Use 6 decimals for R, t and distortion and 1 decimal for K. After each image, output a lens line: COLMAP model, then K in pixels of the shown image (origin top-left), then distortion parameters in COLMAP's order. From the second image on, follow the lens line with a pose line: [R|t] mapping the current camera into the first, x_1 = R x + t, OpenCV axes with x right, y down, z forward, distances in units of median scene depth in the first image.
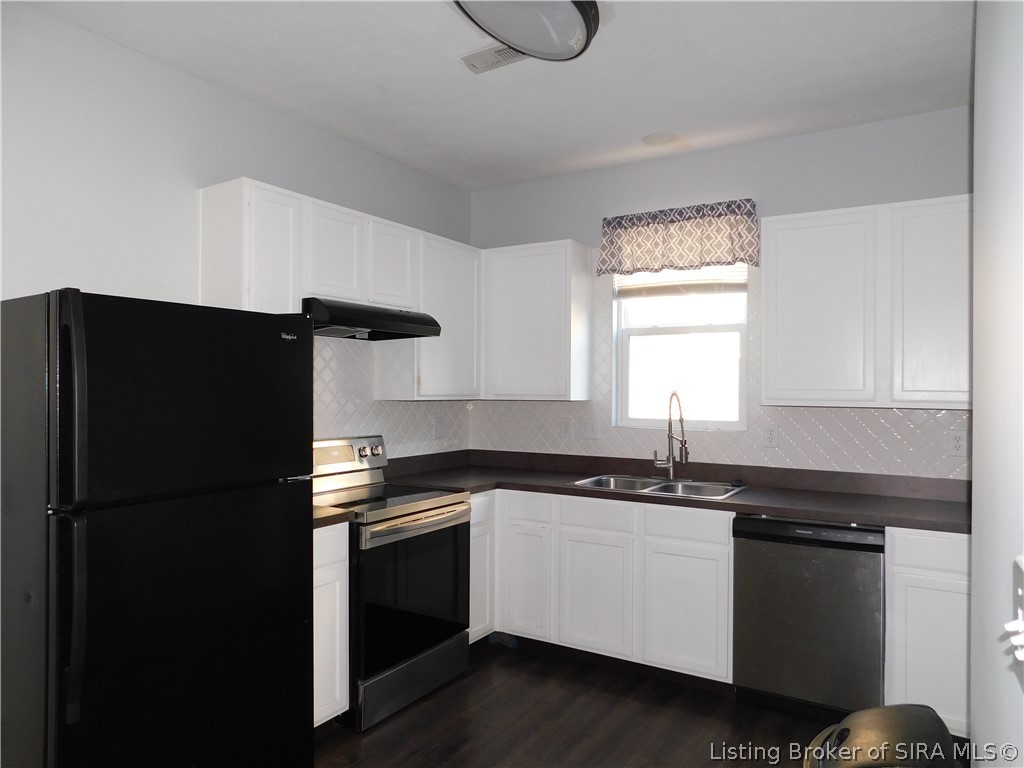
lens RADIAL K [[668.5, 0, 504.1], [0, 668.5, 390.2], [0, 0, 1]] dist [-0.081303, 0.058719]
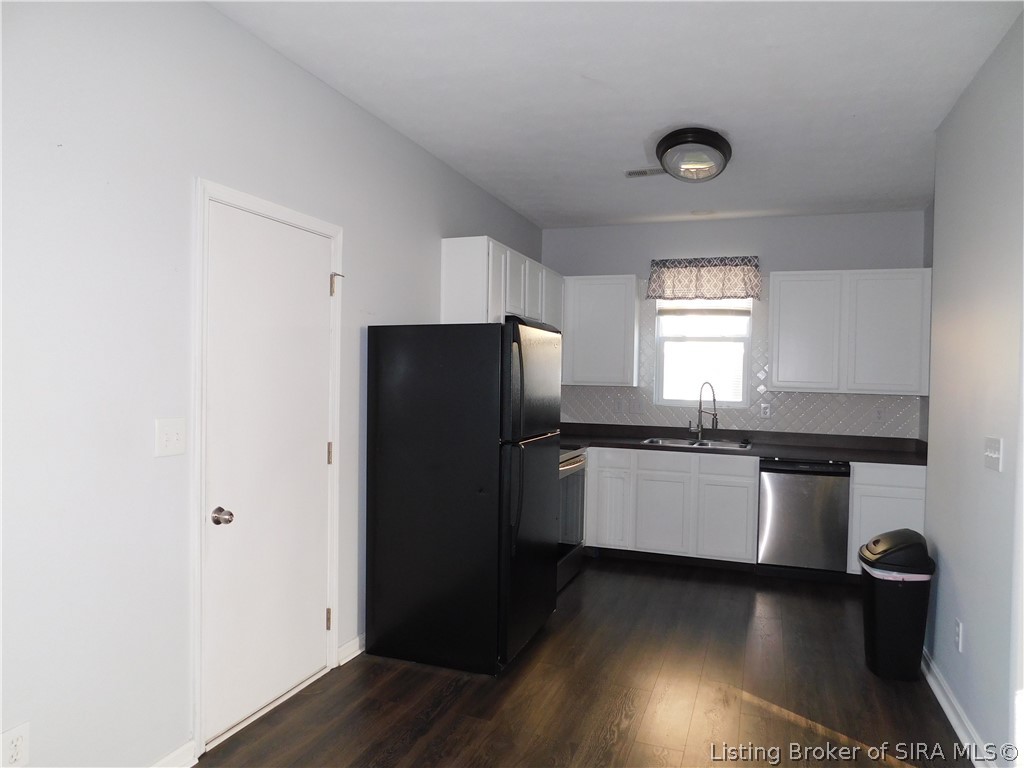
lens RADIAL K [[668.5, 0, 504.1], [0, 668.5, 390.2], [0, 0, 1]] dist [-0.081303, 0.058719]
pose [[0.980743, 0.010823, 0.195004, -0.469976], [-0.014967, 0.999692, 0.019788, -0.000901], [-0.194730, -0.022325, 0.980603, -0.372632]]
